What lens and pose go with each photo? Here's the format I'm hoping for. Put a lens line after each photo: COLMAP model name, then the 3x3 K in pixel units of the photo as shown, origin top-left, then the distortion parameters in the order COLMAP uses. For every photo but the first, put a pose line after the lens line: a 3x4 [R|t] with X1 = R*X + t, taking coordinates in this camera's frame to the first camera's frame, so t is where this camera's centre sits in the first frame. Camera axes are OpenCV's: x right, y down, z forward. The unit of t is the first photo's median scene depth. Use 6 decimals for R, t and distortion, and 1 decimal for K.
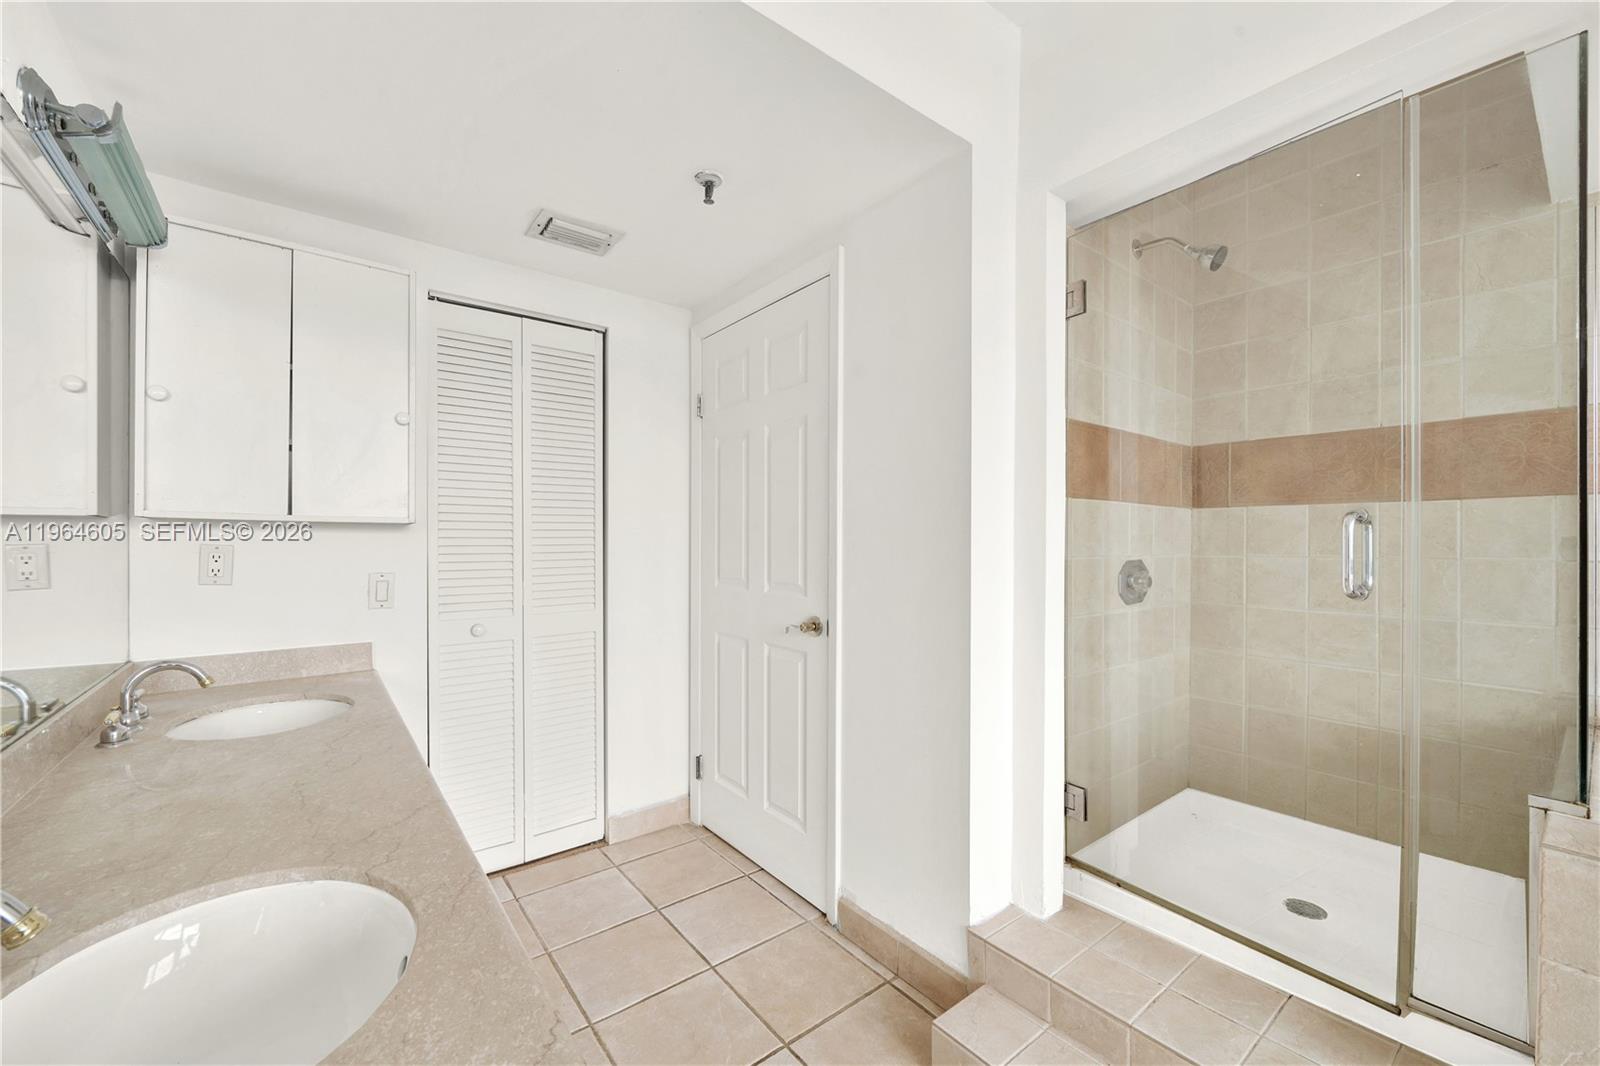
lens RADIAL K [[649.0, 0, 809.1], [0, 649.0, 544.3], [0, 0, 1]] dist [-0.000350, 0.000548]
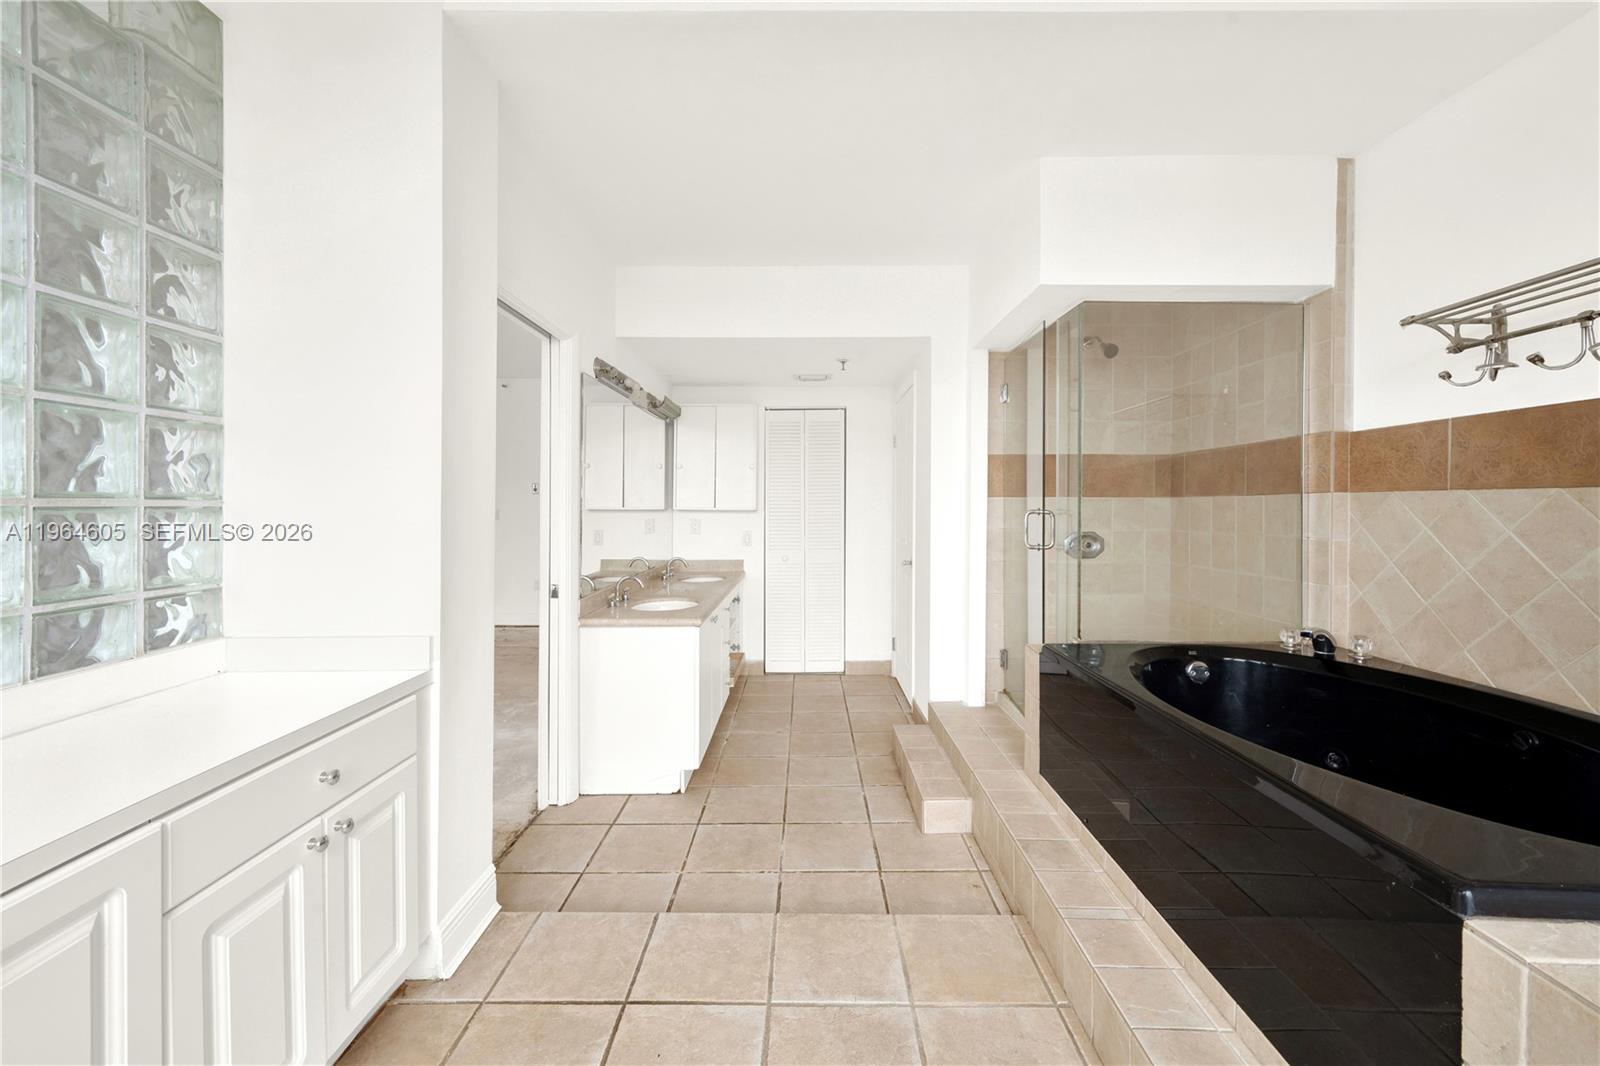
lens RADIAL K [[649.0, 0, 796.0], [0, 649.0, 517.7], [0, 0, 1]] dist [-0.000350, 0.000548]
pose [[0.780085, 0.006023, -0.625644, 1.130643], [-0.003637, 0.999980, 0.005093, -0.020103], [0.625663, -0.001697, 0.780092, -0.866067]]
